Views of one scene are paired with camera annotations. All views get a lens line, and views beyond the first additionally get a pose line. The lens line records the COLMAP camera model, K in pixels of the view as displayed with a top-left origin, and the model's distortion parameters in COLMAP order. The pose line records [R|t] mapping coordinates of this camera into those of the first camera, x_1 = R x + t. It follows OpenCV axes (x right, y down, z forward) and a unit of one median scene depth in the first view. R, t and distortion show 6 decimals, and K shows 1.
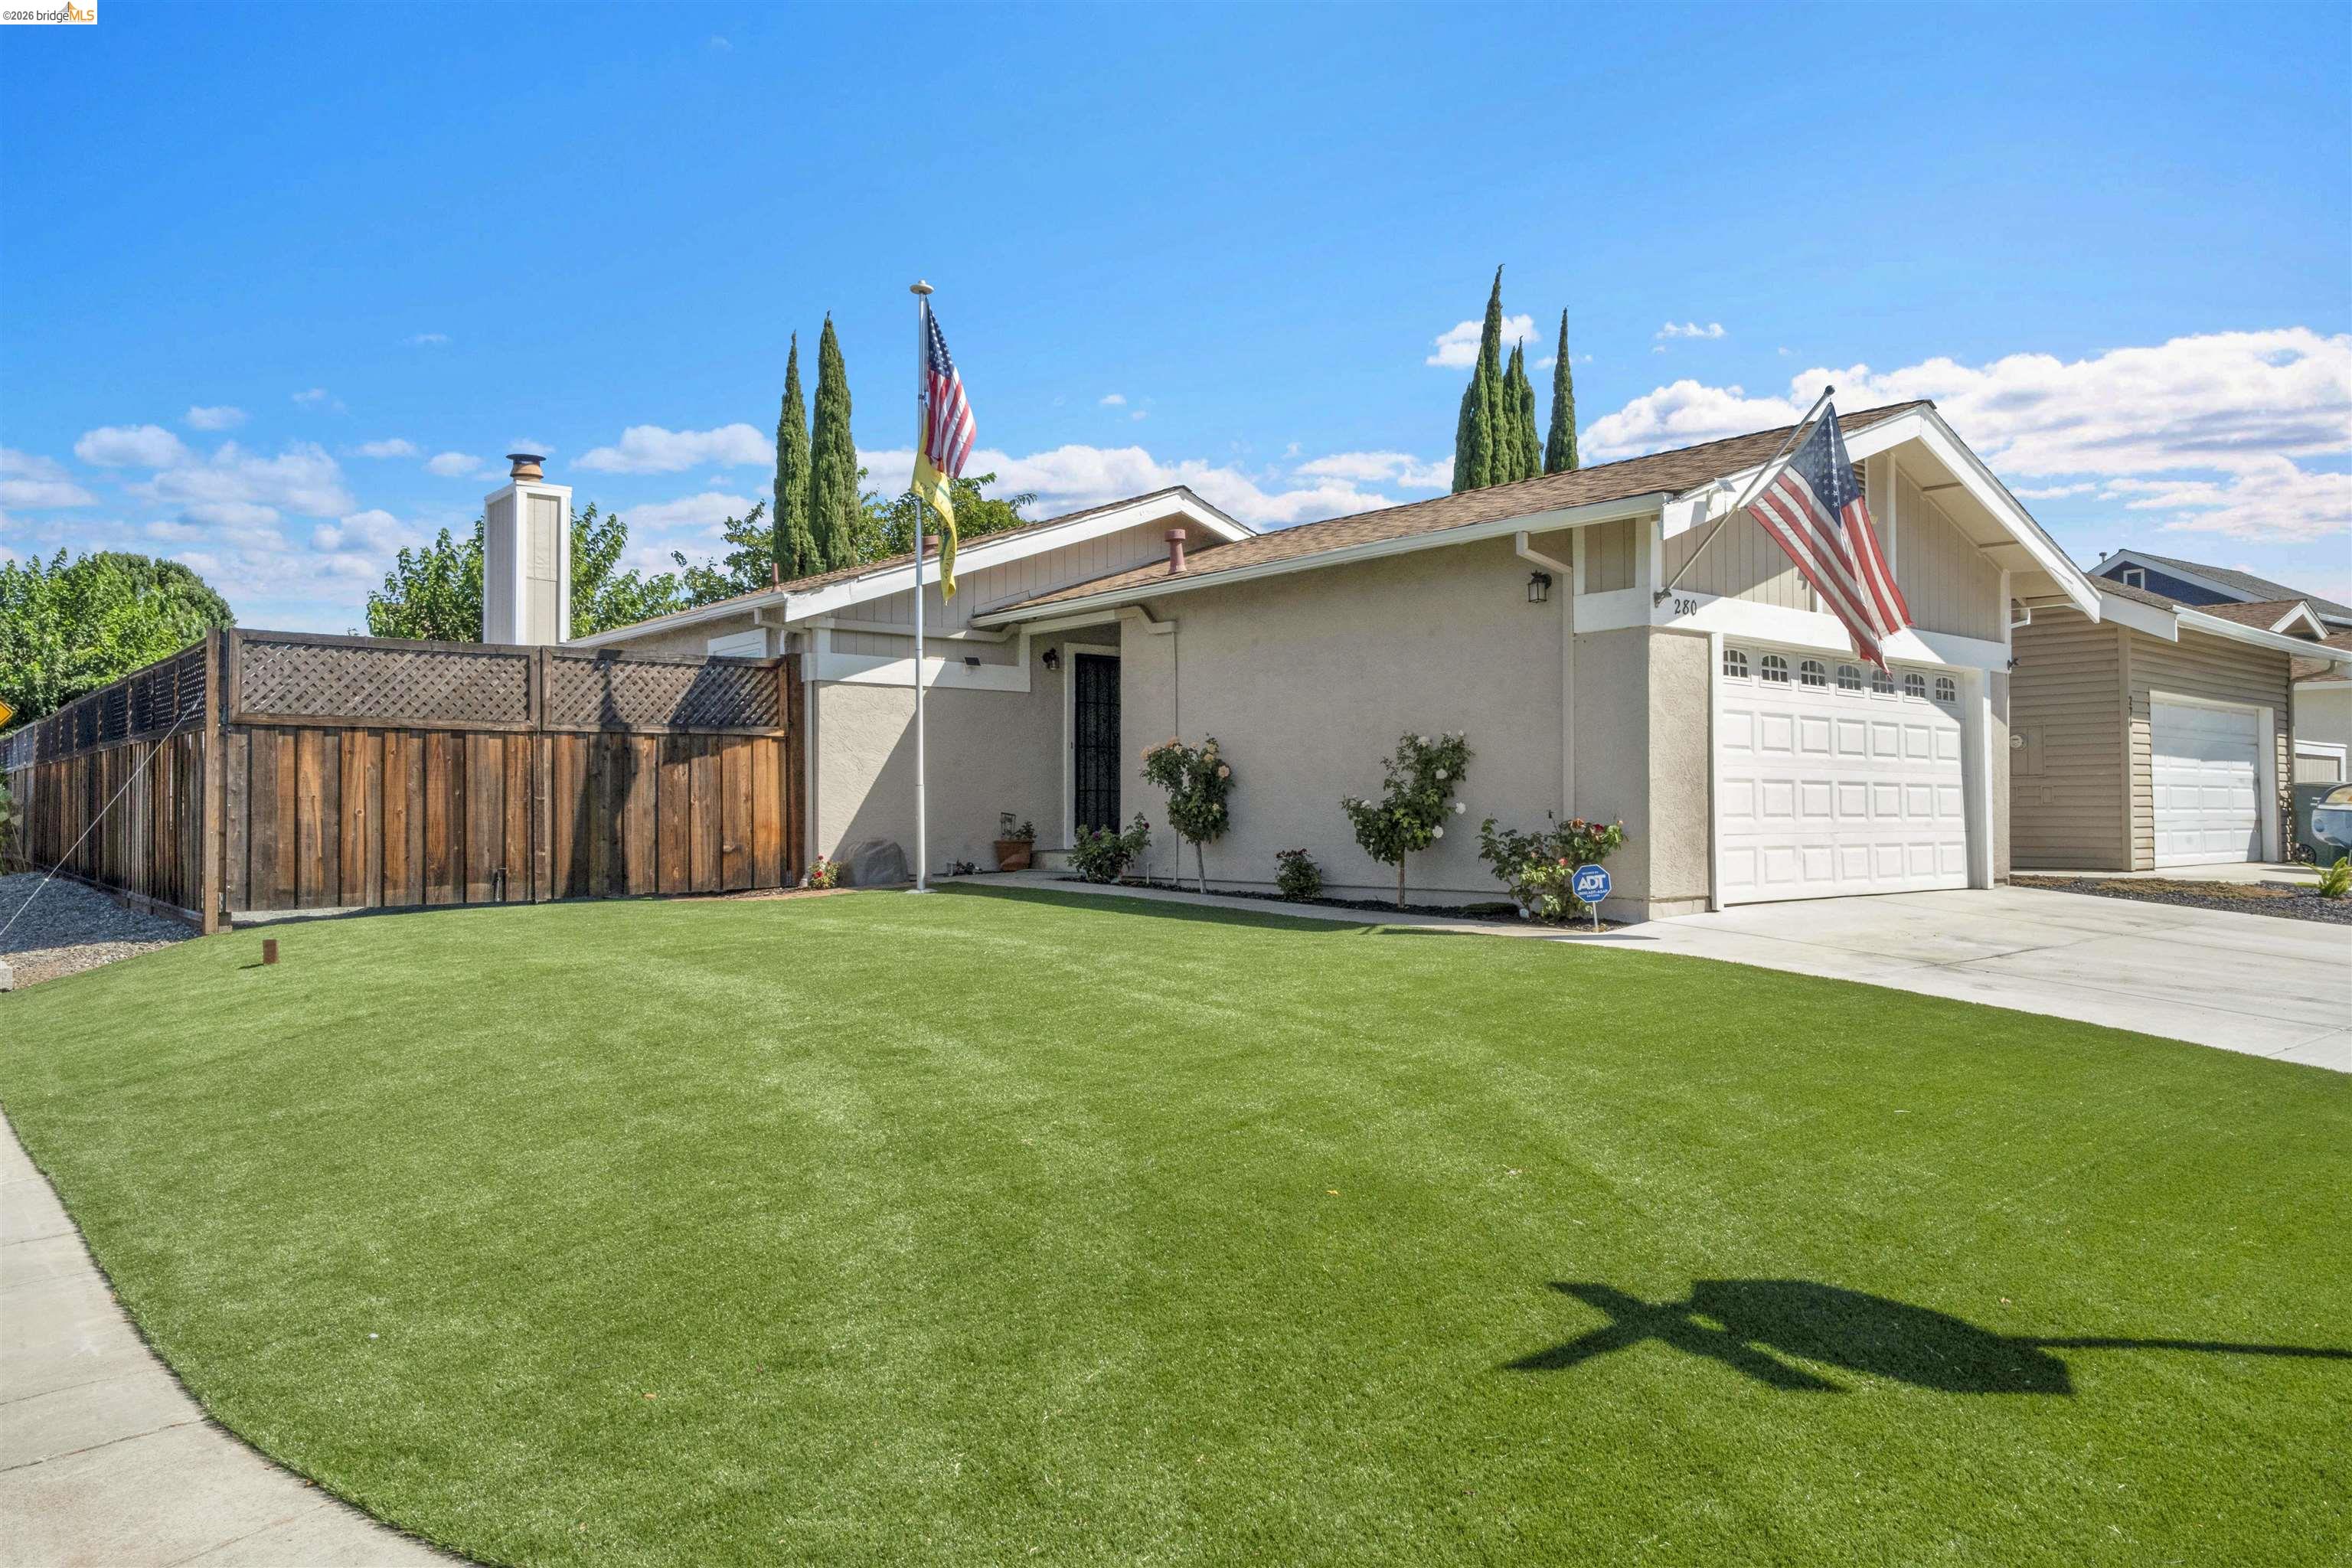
lens RADIAL K [[1510.8, 0, 1170.6], [0, 1510.8, 788.2], [0, 0, 1]] dist [-0.008935, 0.000333]
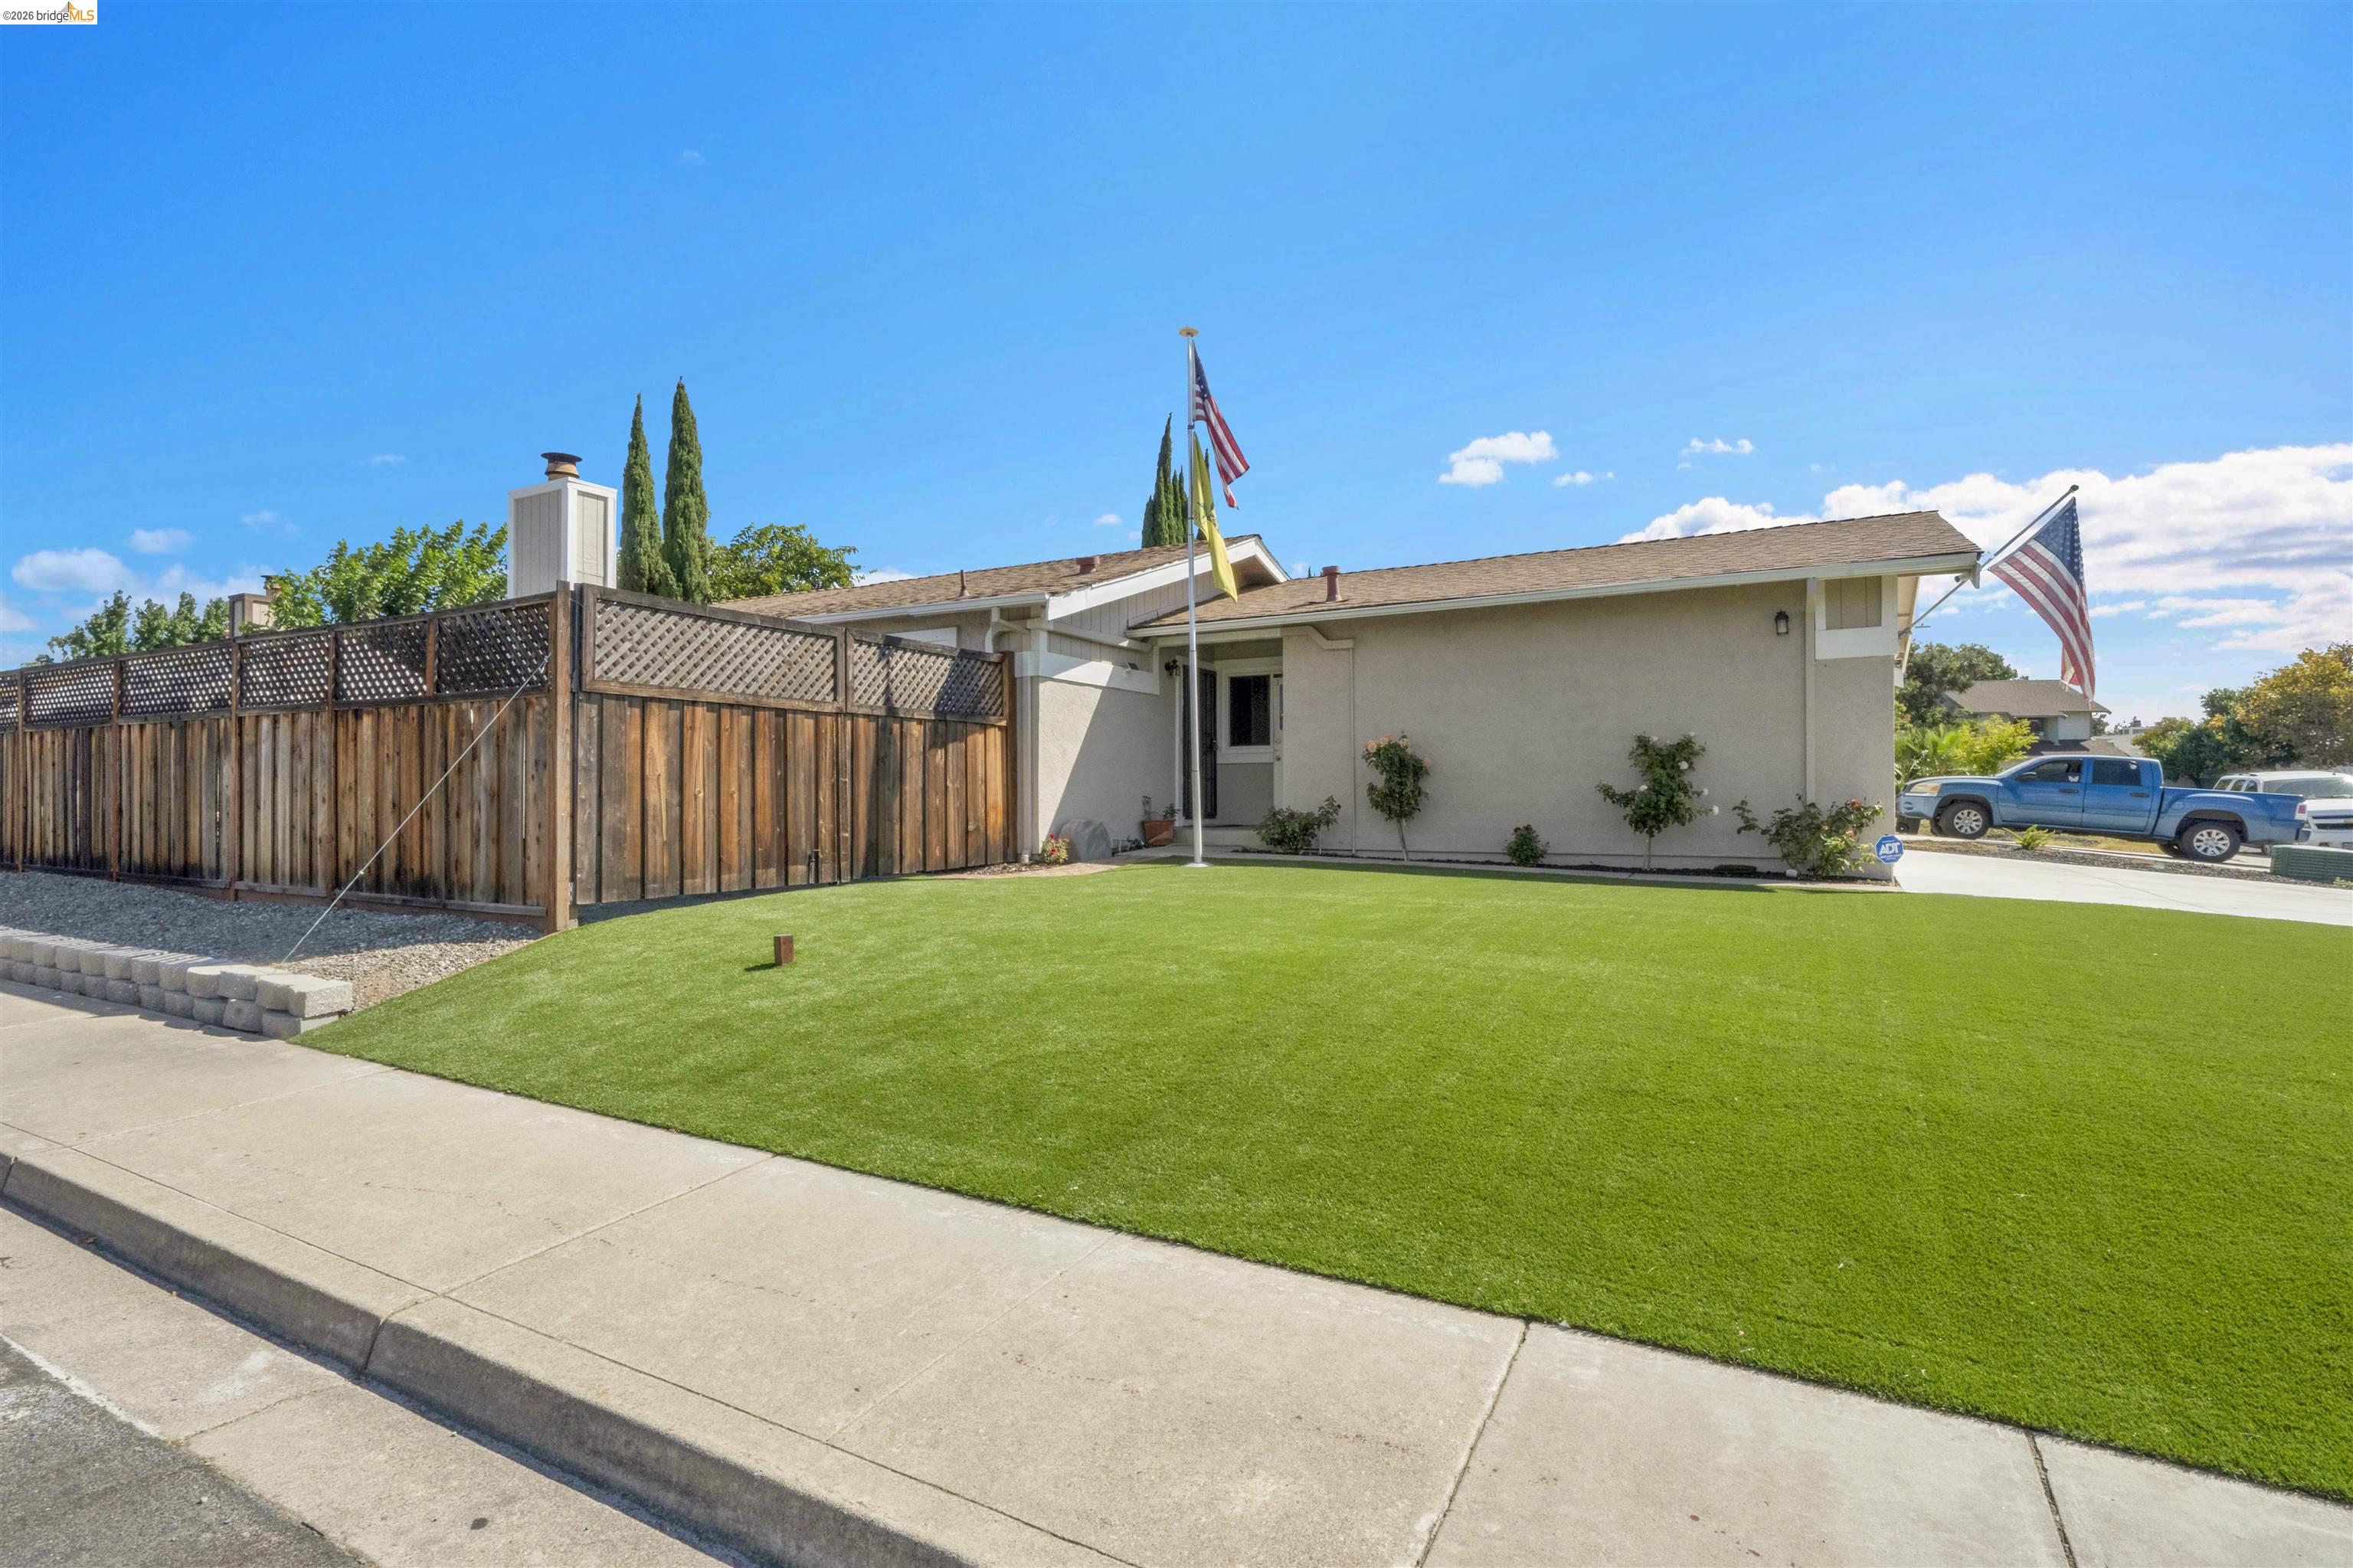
lens RADIAL K [[1058.8, 0, 1190.5], [0, 1058.8, 783.1], [0, 0, 1]] dist [-0.005284, 0.000034]
pose [[0.936929, 0.006903, 0.349451, -0.442641], [-0.007059, 0.999975, -0.000826, 0.007864], [-0.349448, -0.001693, 0.936954, 0.254789]]
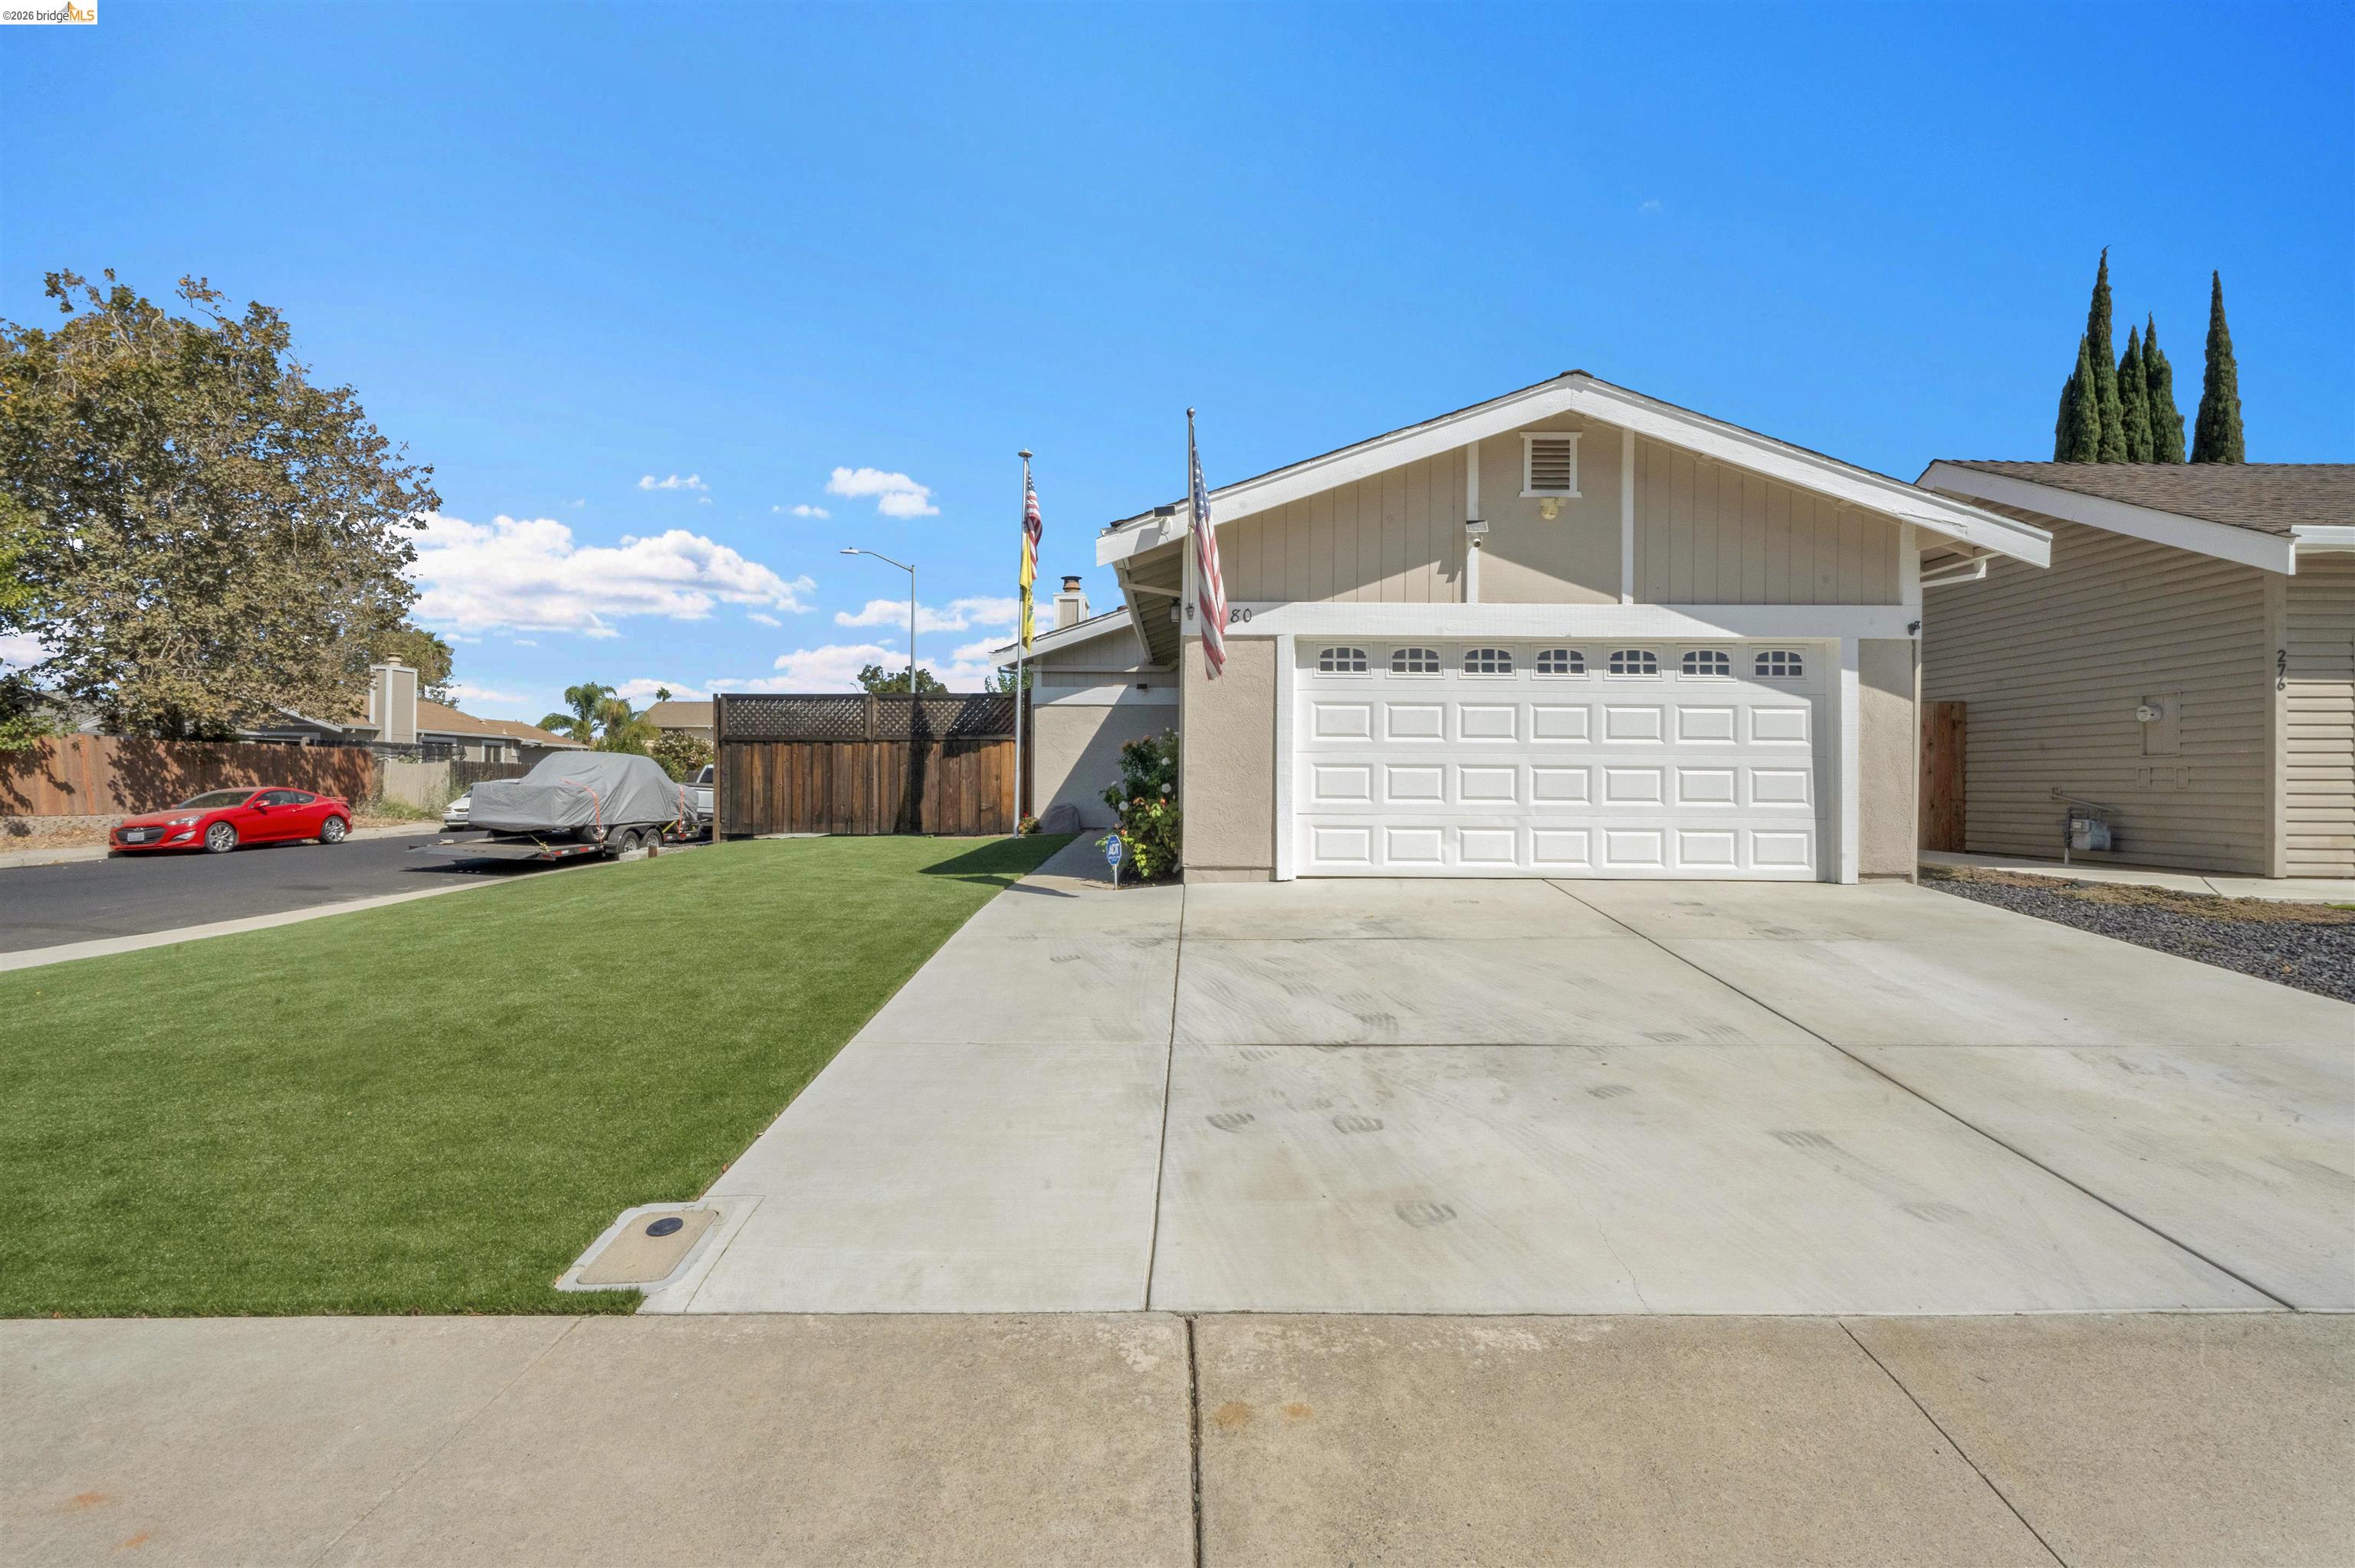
lens RADIAL K [[1005.0, 0, 1158.5], [0, 1005.0, 788.0], [0, 0, 1]] dist [-0.001336, -0.000255]
pose [[0.773989, 0.009576, -0.633127, 0.603789], [0.002966, 0.999820, 0.018748, -0.002337], [0.633192, -0.016389, 0.773821, 0.281920]]
